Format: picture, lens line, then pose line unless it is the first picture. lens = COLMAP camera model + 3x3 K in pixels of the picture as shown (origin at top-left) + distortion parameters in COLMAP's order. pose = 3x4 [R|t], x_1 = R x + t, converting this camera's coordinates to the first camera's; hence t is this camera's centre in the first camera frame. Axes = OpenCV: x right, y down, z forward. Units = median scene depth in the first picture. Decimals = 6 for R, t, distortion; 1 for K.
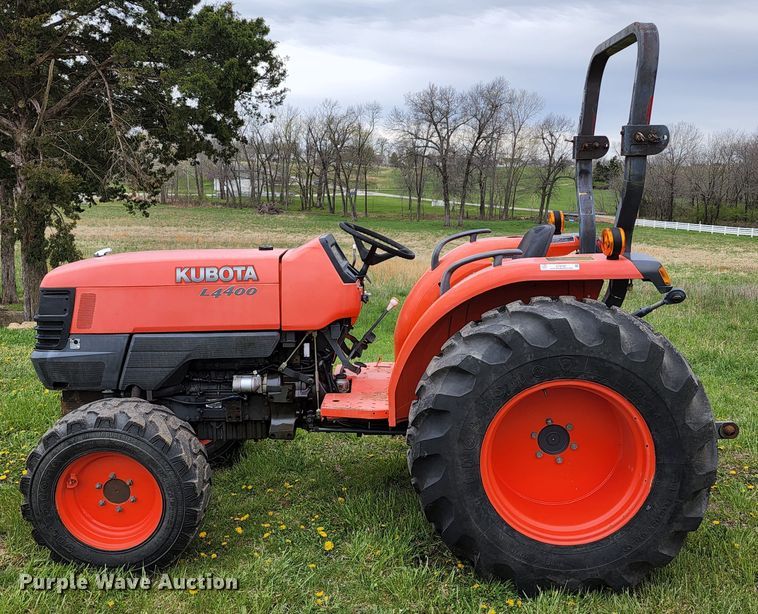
lens RADIAL K [[739.3, 0, 379.0], [0, 739.3, 307.0], [0, 0, 1]] dist [0.079448, -0.012921]
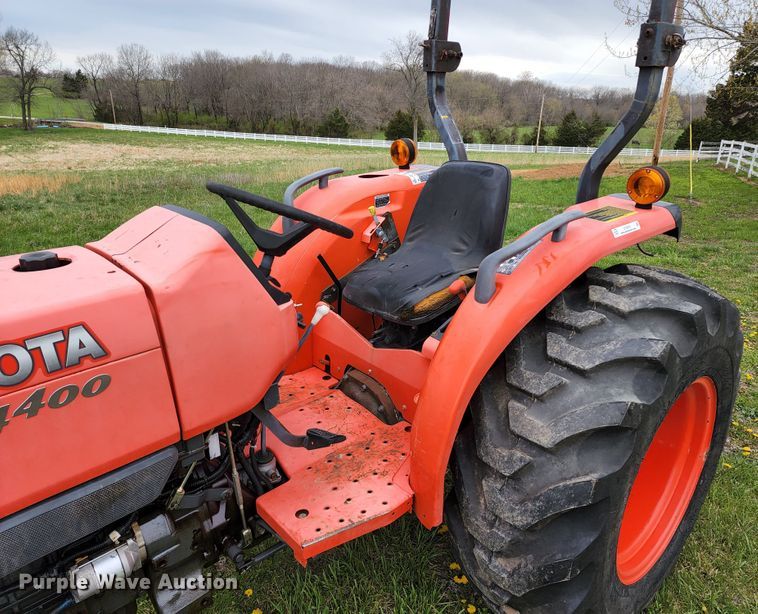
lens RADIAL K [[538.5, 0, 391.4], [0, 538.5, 297.0], [0, 0, 1]] dist [0.036079, -0.007226]
pose [[0.712451, -0.240540, 0.659207, -0.240988], [0.110913, 0.966206, 0.232689, -0.119220], [-0.692901, -0.092665, 0.715053, 0.674784]]
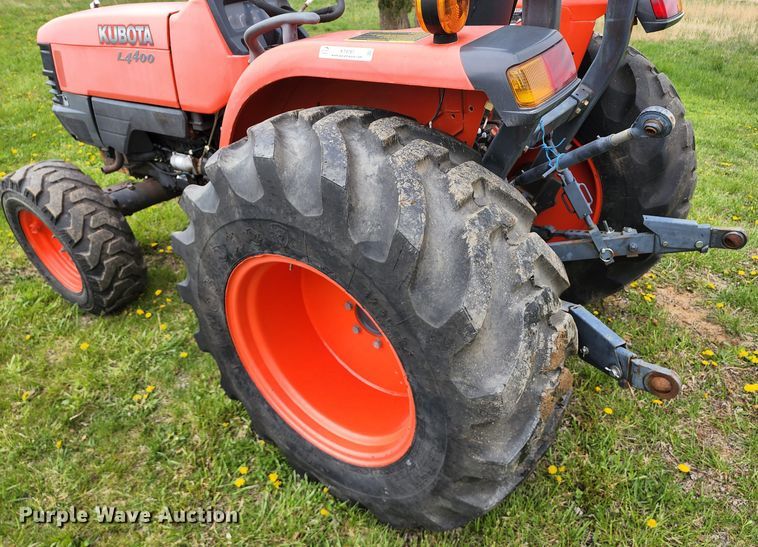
lens RADIAL K [[527.6, 0, 388.9], [0, 527.6, 297.9], [0, 0, 1]] dist [0.071504, -0.065550]
pose [[0.837231, 0.274425, -0.473007, 0.439479], [-0.050644, 0.900160, 0.432605, -0.055052], [0.544500, -0.338235, 0.767540, 0.567577]]
